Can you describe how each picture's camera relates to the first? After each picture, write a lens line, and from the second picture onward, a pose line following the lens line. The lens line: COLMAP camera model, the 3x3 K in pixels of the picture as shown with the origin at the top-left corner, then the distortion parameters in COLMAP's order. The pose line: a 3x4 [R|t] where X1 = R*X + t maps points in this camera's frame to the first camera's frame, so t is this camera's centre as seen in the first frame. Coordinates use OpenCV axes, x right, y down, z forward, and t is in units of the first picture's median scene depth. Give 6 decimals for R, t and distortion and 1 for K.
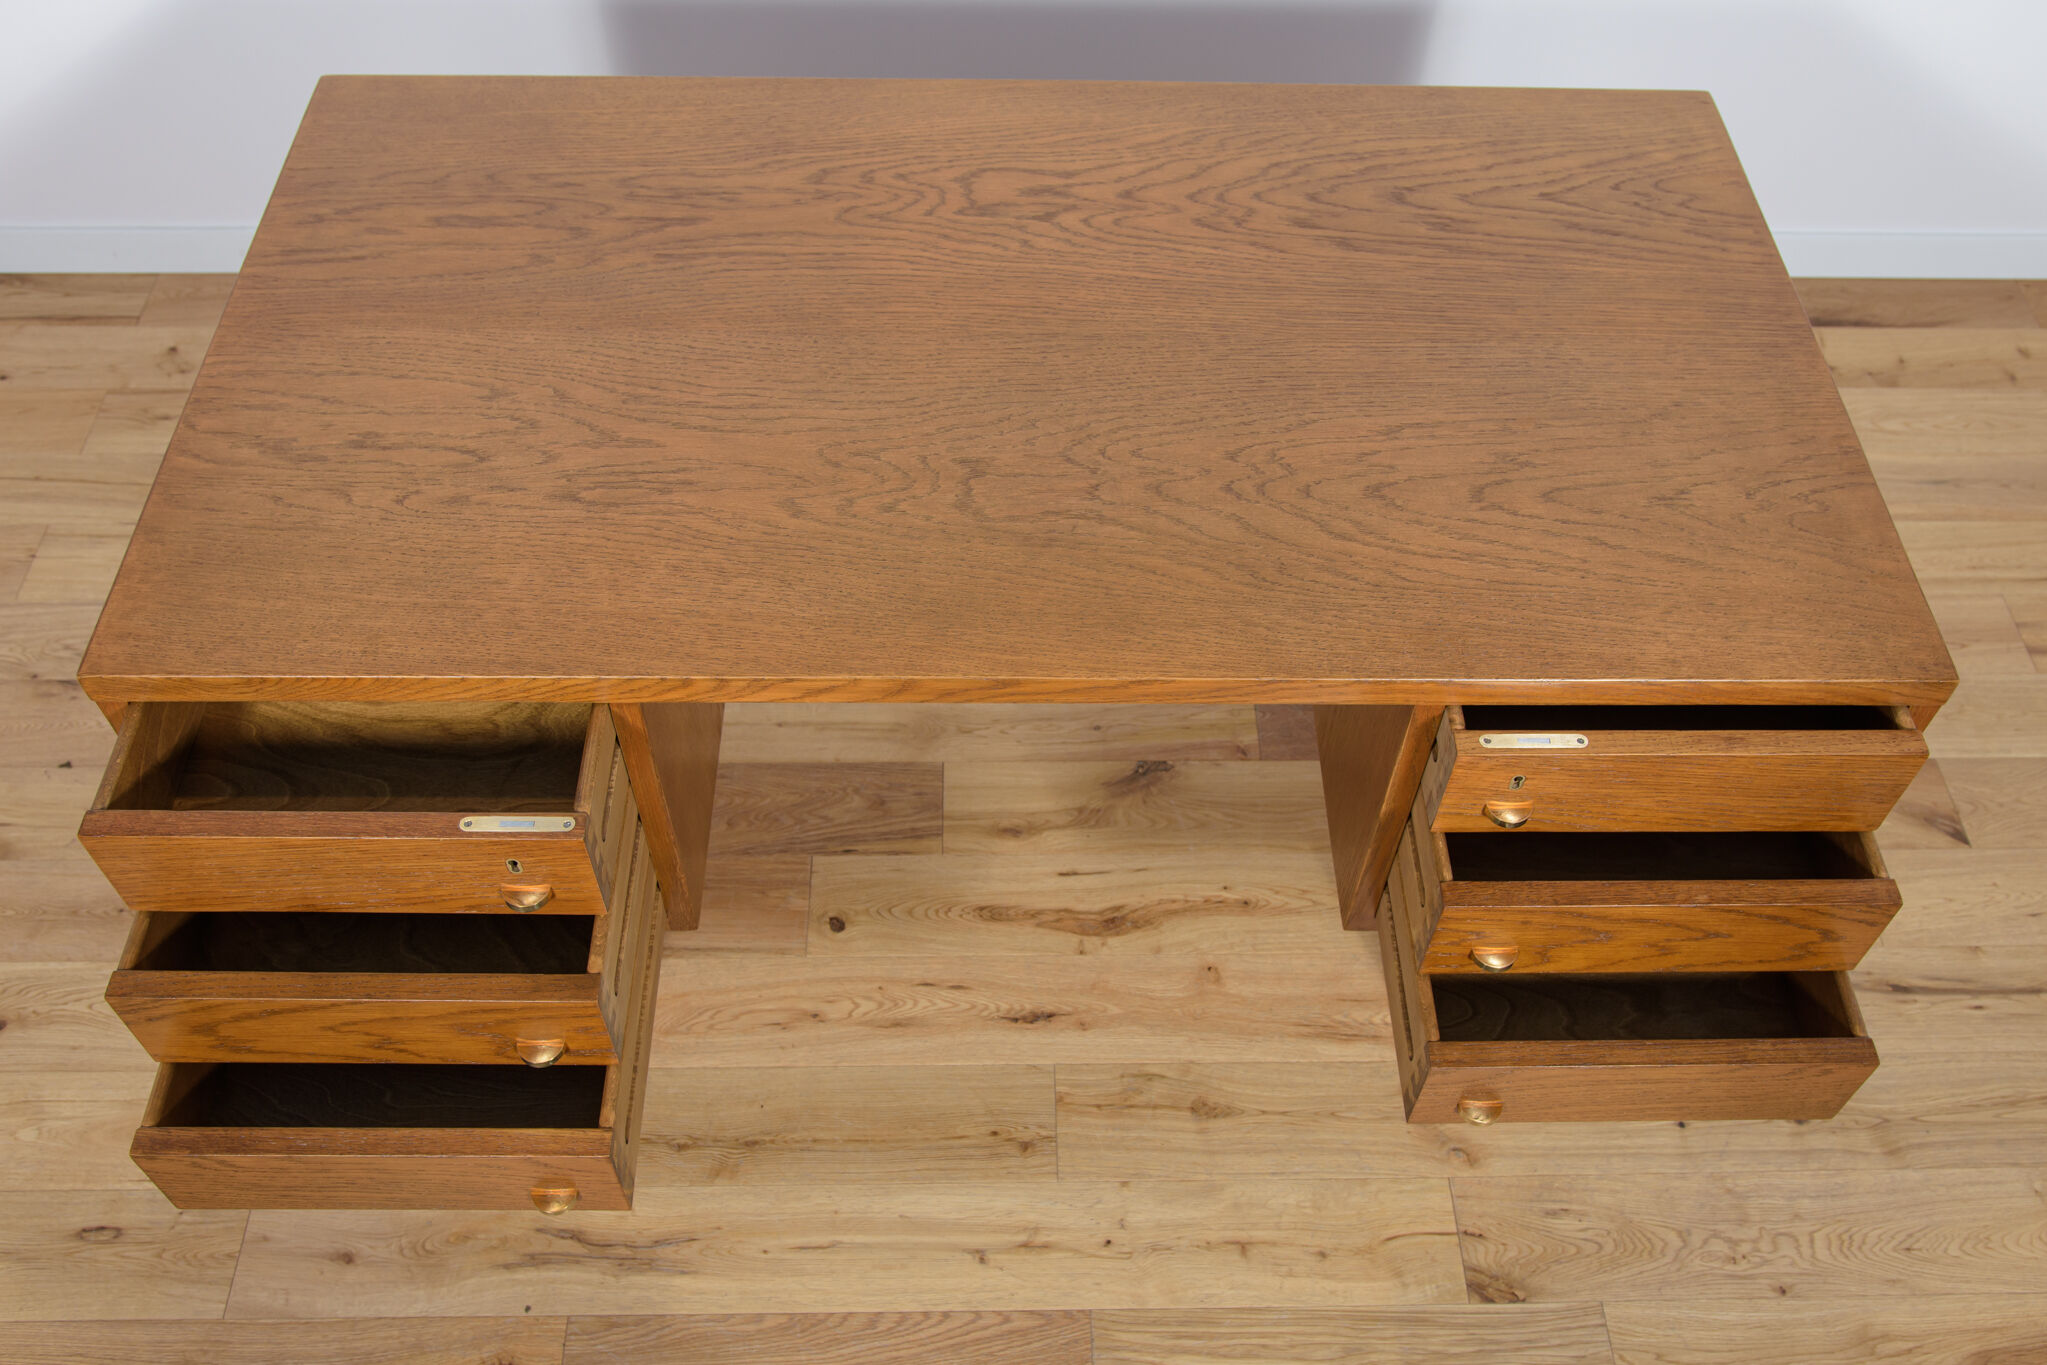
lens RADIAL K [[1828.9, 0, 1058.6], [0, 1828.9, 692.6], [0, 0, 1]] dist [-0.057764, 0.060885]
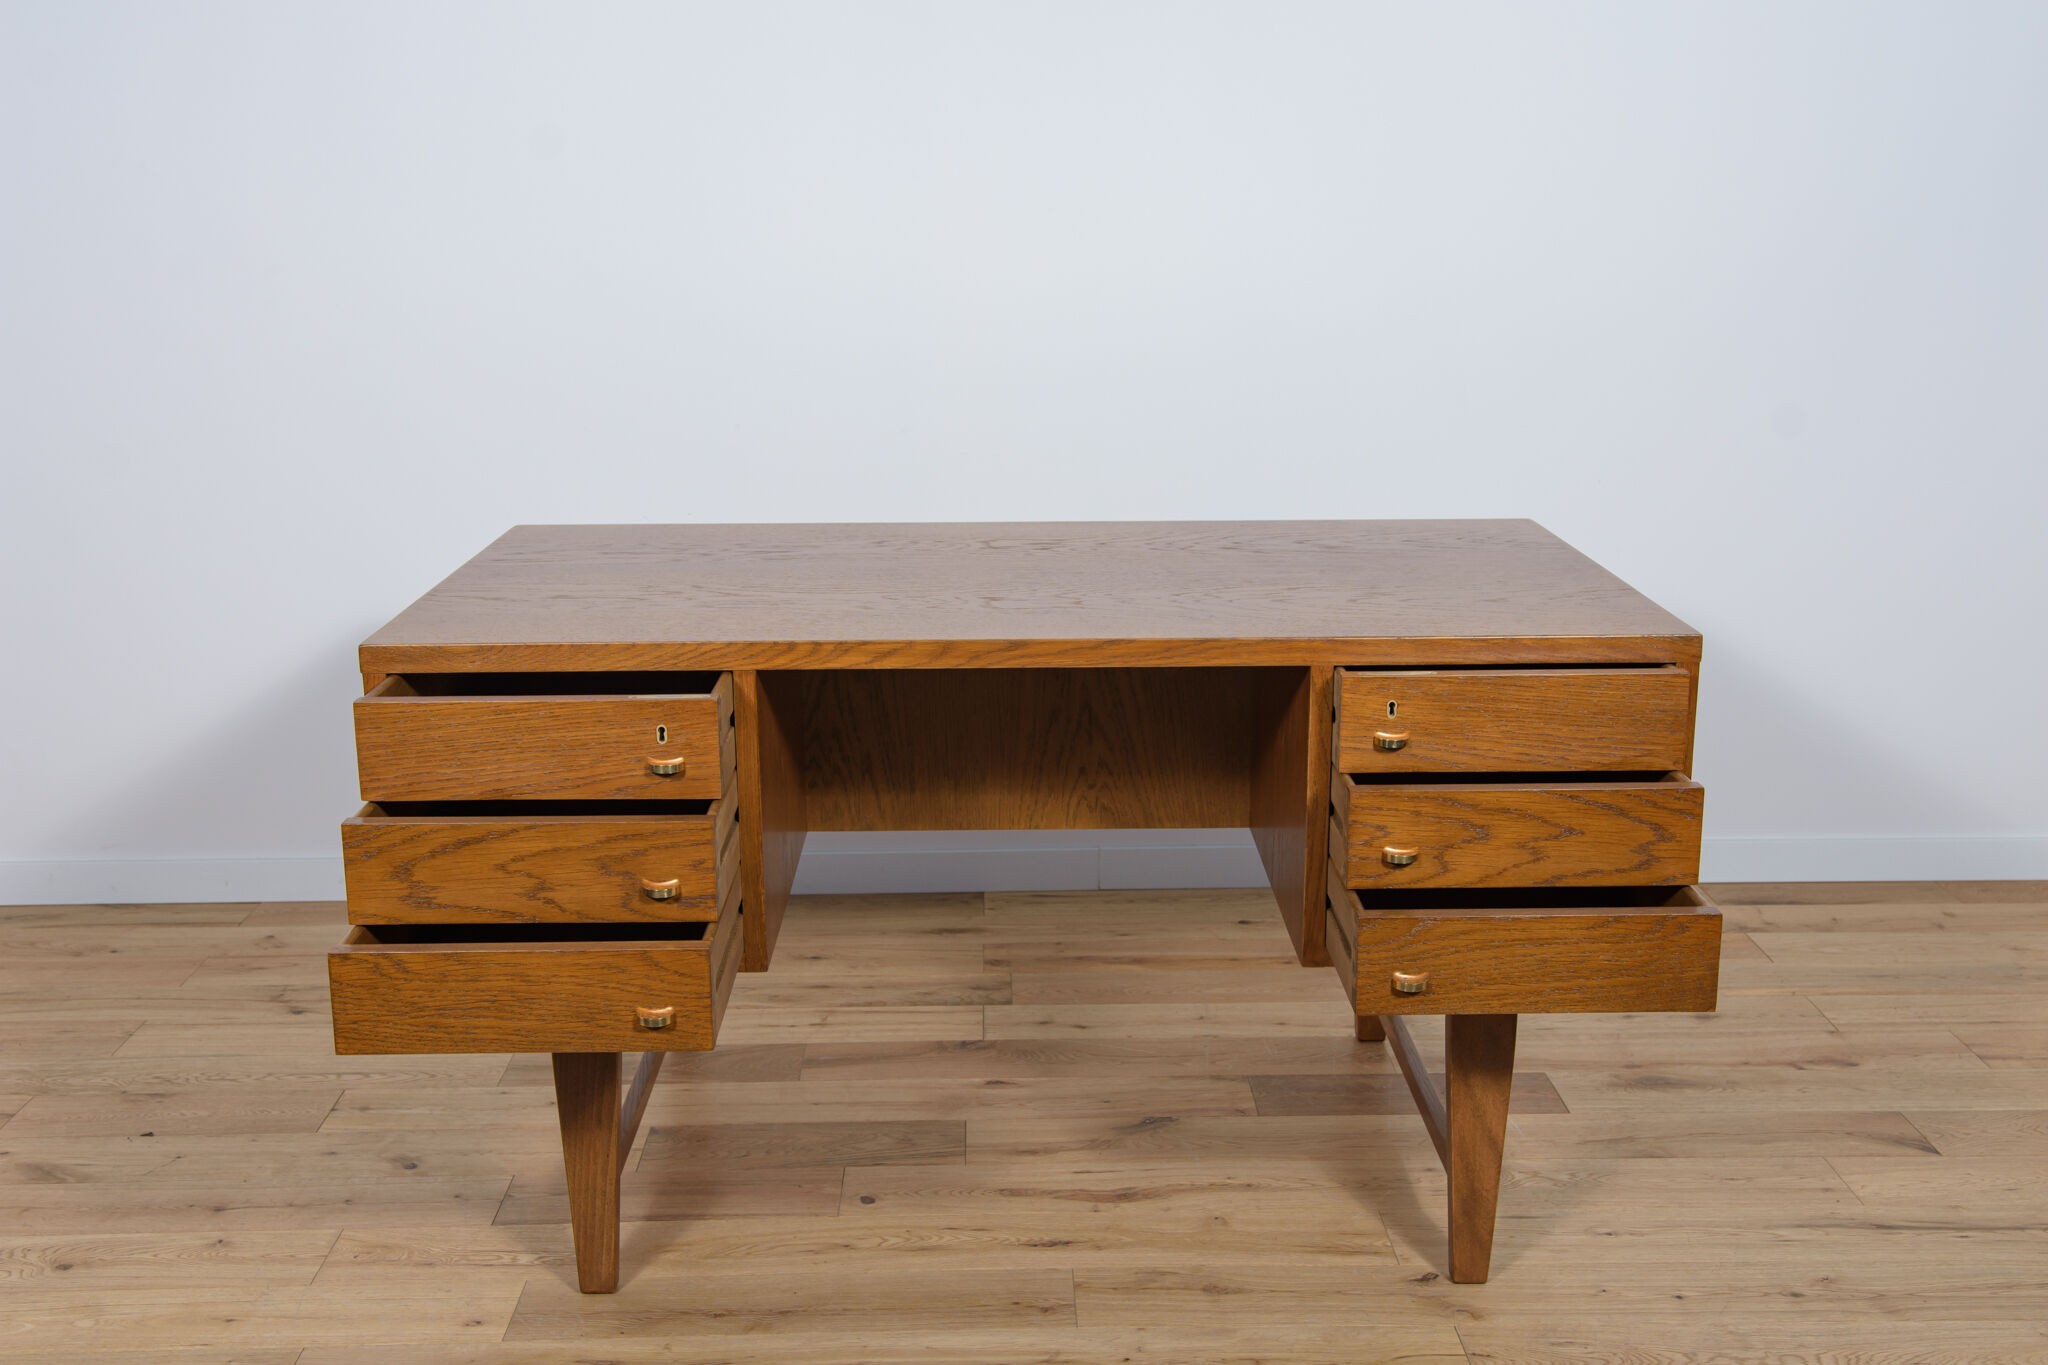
lens RADIAL K [[2258.5, 0, 1061.5], [0, 2258.5, 716.5], [0, 0, 1]] dist [0.042013, 0.000000]
pose [[0.999564, -0.029511, 0.000710, -0.000097], [0.023608, 0.784729, -0.619389, 0.784434], [0.017722, 0.619135, 0.785084, -0.232913]]
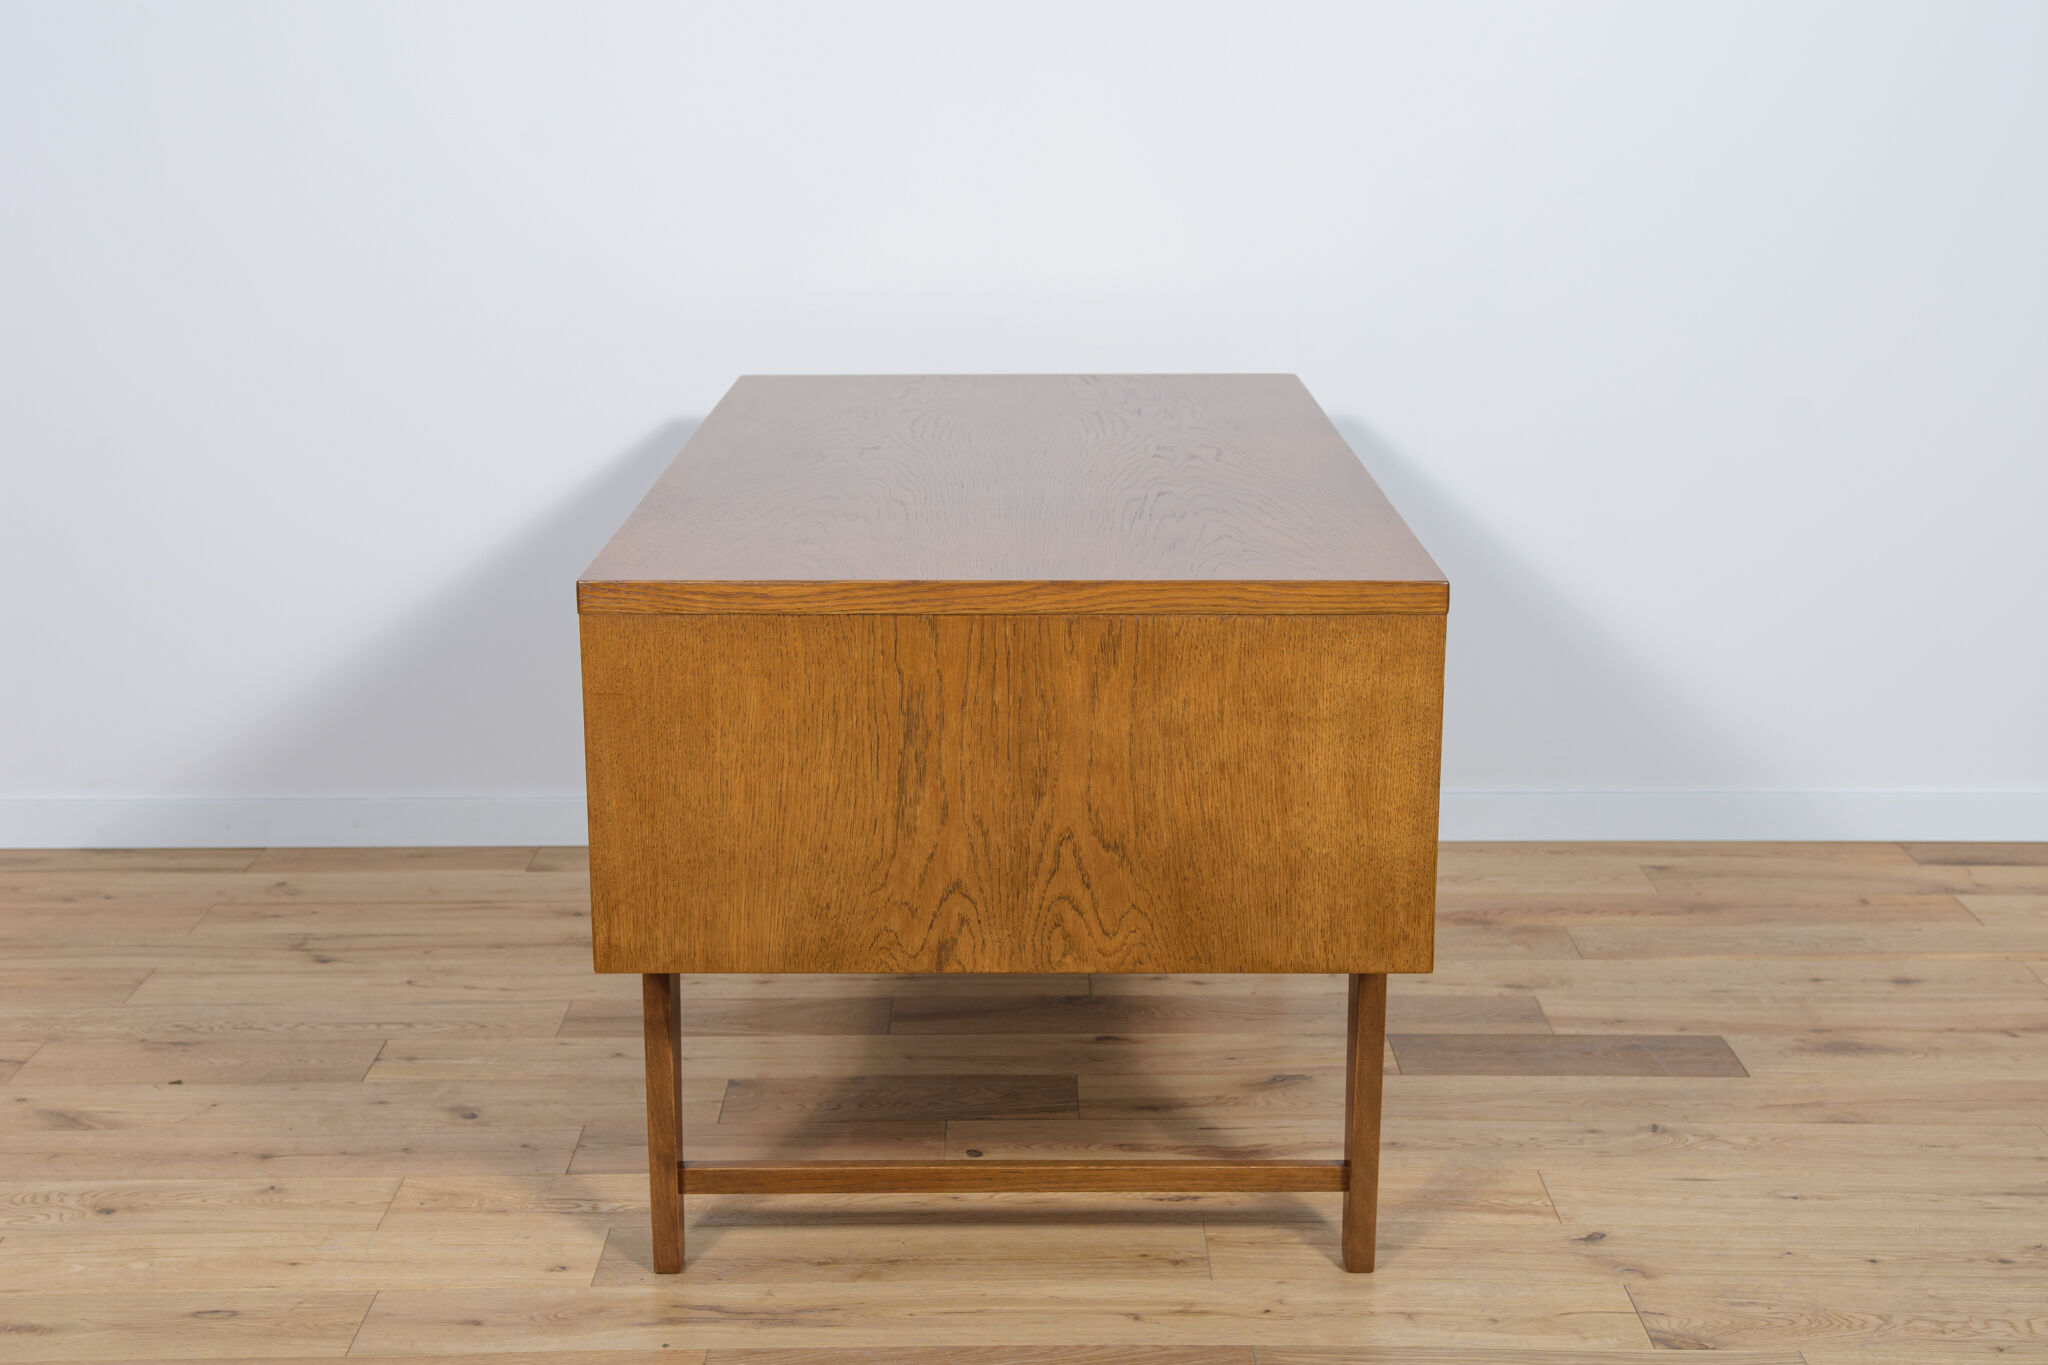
lens RADIAL K [[2779.3, 0, 1059.7], [0, 2779.3, 706.6], [0, 0, 1]] dist [0.111025, 0.000000]
pose [[0.999610, -0.022041, -0.017140, -0.047992], [0.006700, 0.785305, -0.619073, 0.928240], [0.027105, 0.618717, 0.785146, -0.342881]]
